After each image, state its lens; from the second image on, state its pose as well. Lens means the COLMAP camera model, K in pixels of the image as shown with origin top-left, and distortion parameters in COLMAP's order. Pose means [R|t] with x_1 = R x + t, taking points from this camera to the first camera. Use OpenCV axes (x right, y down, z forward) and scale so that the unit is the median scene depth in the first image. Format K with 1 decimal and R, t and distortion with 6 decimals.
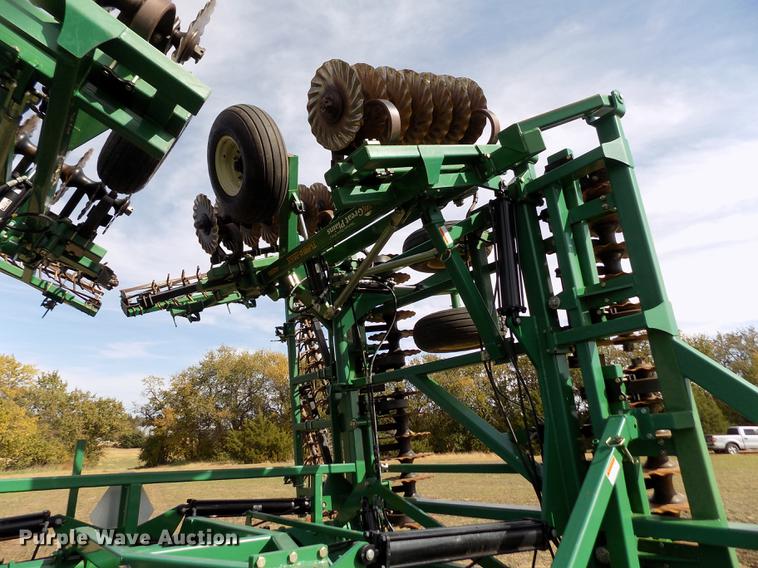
lens RADIAL K [[514.1, 0, 383.5], [0, 514.1, 281.1], [0, 0, 1]] dist [-0.079181, 0.088467]
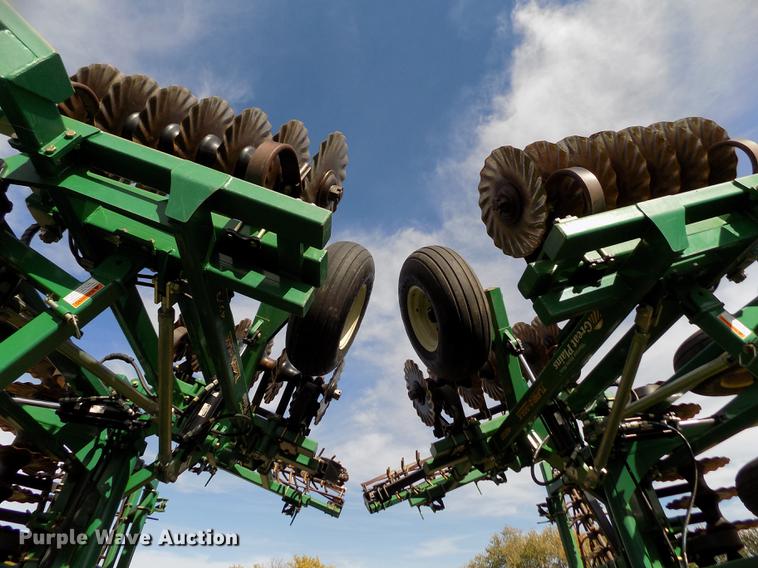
lens RADIAL K [[514.1, 0, 383.5], [0, 514.1, 281.1], [0, 0, 1]] dist [-0.079181, 0.088467]
pose [[0.862378, -0.298832, -0.408661, 0.013347], [0.154606, 0.924098, -0.349486, 0.008487], [0.482080, 0.238207, 0.843123, 0.179406]]
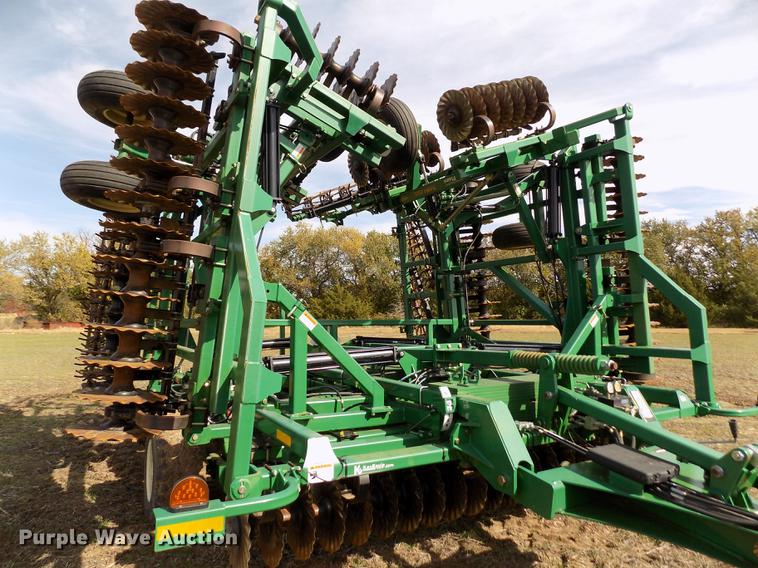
lens RADIAL K [[514.1, 0, 383.5], [0, 514.1, 281.1], [0, 0, 1]] dist [-0.079181, 0.088467]
pose [[0.992084, 0.020717, -0.123856, -0.073068], [0.010094, 0.969951, 0.243090, -0.149096], [0.125170, -0.242416, 0.962064, -0.538143]]
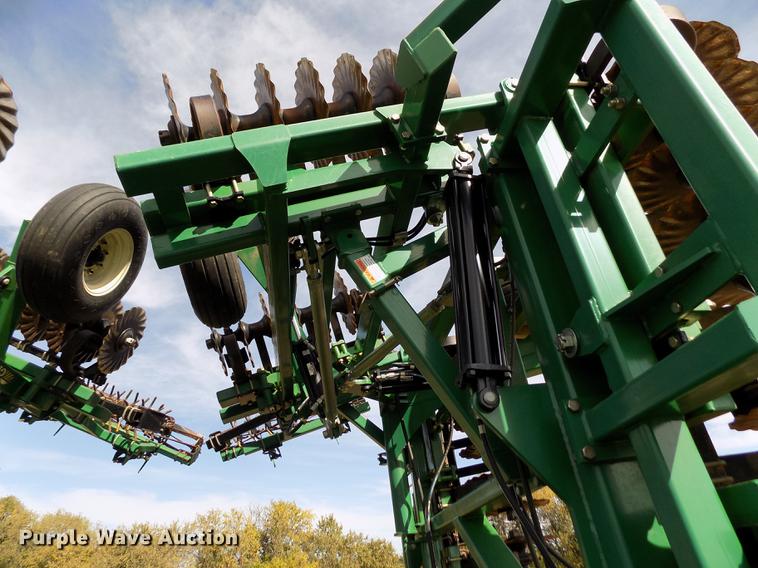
lens RADIAL K [[514.1, 0, 383.5], [0, 514.1, 281.1], [0, 0, 1]] dist [-0.079181, 0.088467]
pose [[0.871126, -0.256416, -0.418797, 0.265869], [0.154603, 0.952683, -0.261713, 0.055792], [0.466088, 0.163238, 0.869549, 0.356196]]
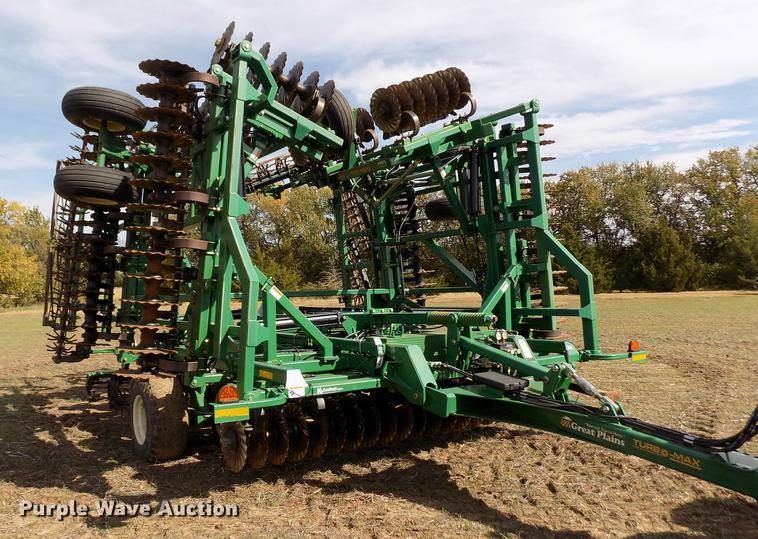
lens RADIAL K [[645.1, 0, 331.9], [0, 645.1, 293.8], [0, 0, 1]] dist [-0.049639, -0.002197]
pose [[0.995762, 0.004040, -0.091883, -0.047512], [0.025741, 0.946868, 0.320590, -0.313034], [0.088296, -0.321597, 0.942751, -1.027972]]
